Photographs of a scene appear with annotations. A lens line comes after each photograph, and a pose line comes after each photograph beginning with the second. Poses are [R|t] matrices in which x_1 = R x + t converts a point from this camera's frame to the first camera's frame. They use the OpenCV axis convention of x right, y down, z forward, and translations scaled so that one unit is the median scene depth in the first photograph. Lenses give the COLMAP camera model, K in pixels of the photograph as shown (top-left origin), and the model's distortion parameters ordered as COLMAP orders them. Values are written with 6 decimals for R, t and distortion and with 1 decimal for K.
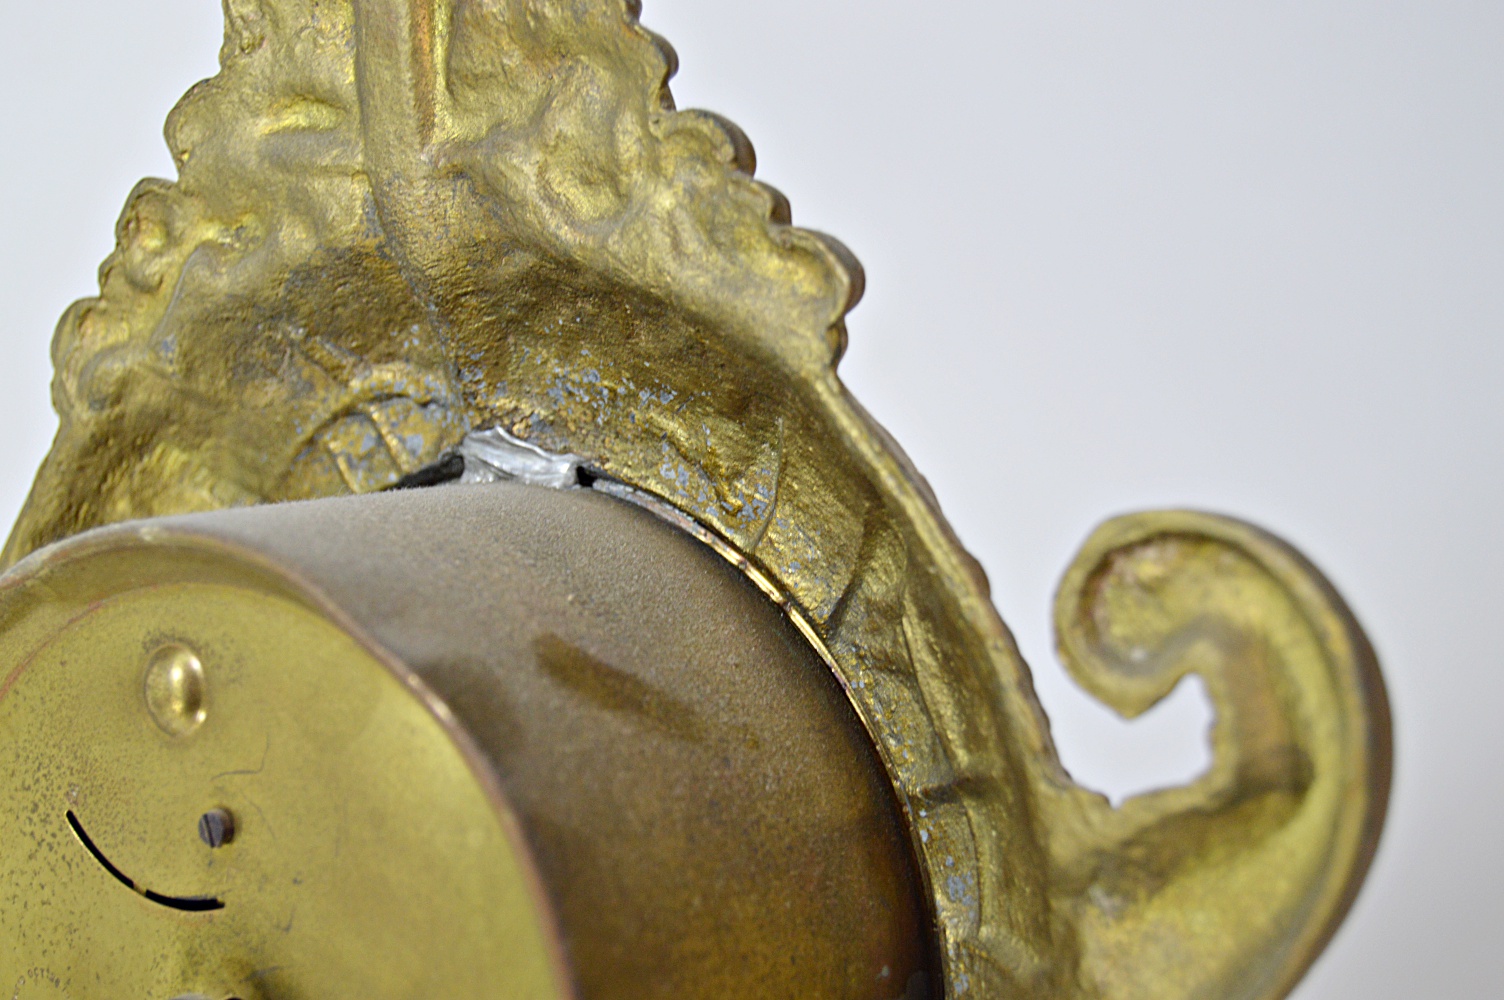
lens RADIAL K [[3143.4, 0, 752.0], [0, 3143.4, 500.0], [0, 0, 1]] dist [0.003211, -0.180194]
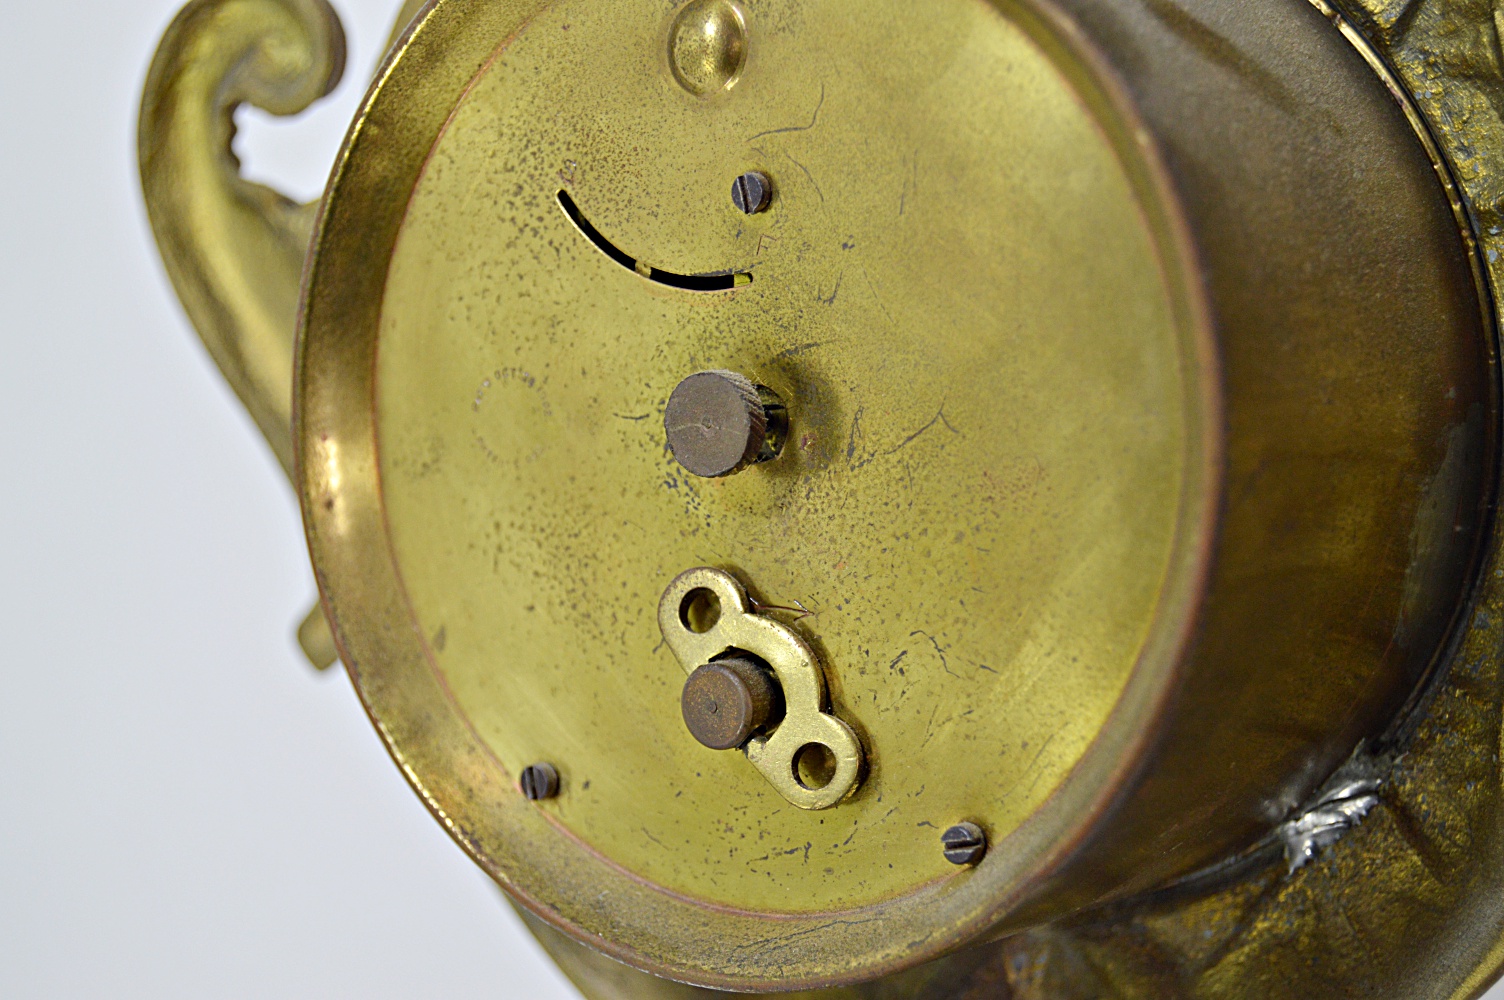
lens RADIAL K [[3143.4, 0, 752.0], [0, 3143.4, 500.0], [0, 0, 1]] dist [0.003211, -0.180194]
pose [[0.998095, 0.050506, 0.035421, -0.191815], [-0.051329, 0.998423, 0.022740, 0.167649], [-0.034217, -0.024514, 0.999114, 0.075109]]
